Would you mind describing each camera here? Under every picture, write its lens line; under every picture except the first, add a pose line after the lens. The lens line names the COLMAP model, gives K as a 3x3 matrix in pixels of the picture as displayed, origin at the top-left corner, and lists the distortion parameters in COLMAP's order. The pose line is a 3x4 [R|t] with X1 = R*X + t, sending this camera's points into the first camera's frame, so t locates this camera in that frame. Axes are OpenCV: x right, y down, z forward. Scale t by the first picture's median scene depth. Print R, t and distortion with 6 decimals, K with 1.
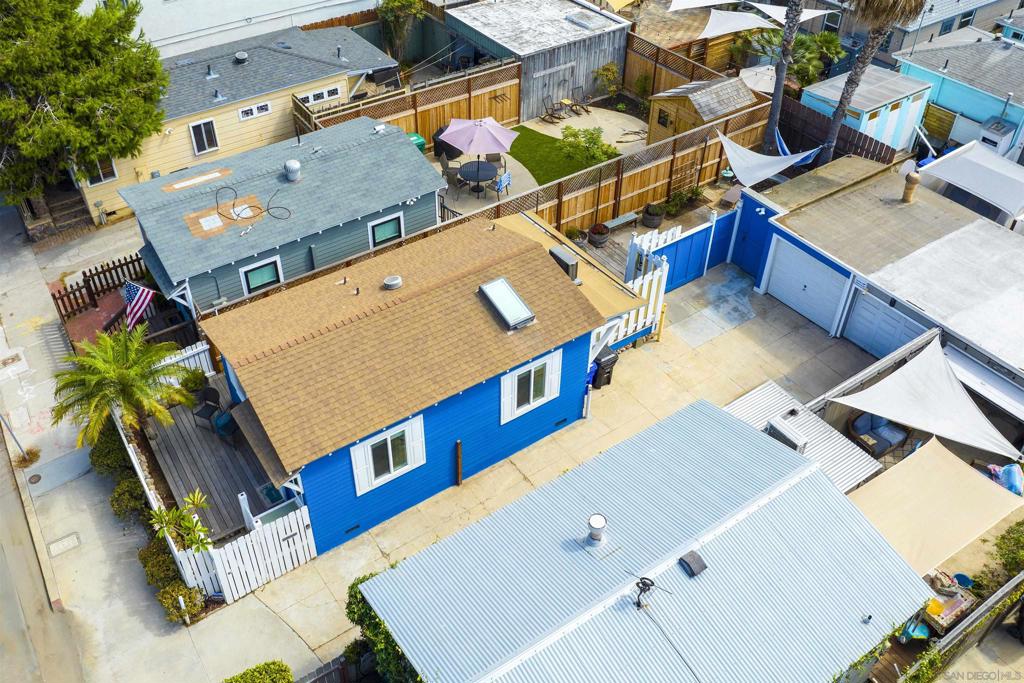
lens RADIAL K [[802.5, 0, 512.9], [0, 802.5, 268.2], [0, 0, 1]] dist [-0.046085, -0.003522]
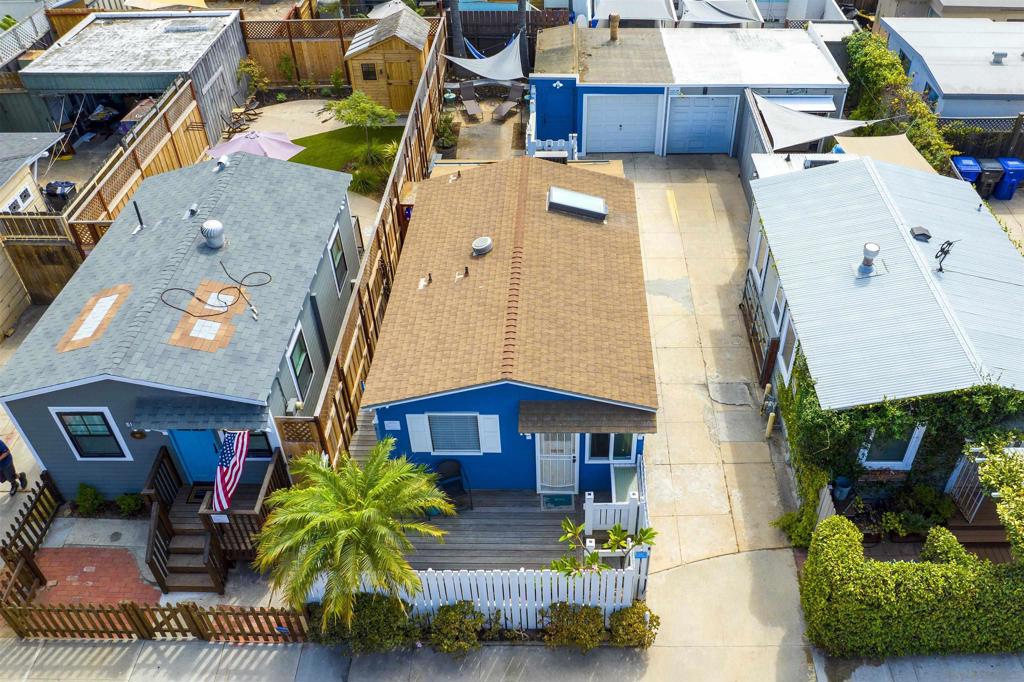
lens RADIAL K [[777.8, 0, 512.0], [0, 777.8, 341.0], [0, 0, 1]] dist [-0.035770, -0.007221]
pose [[0.595177, -0.538369, 0.596593, -0.629993], [0.504434, 0.828214, 0.244148, -0.079530], [-0.625548, 0.155630, 0.764506, 0.298014]]
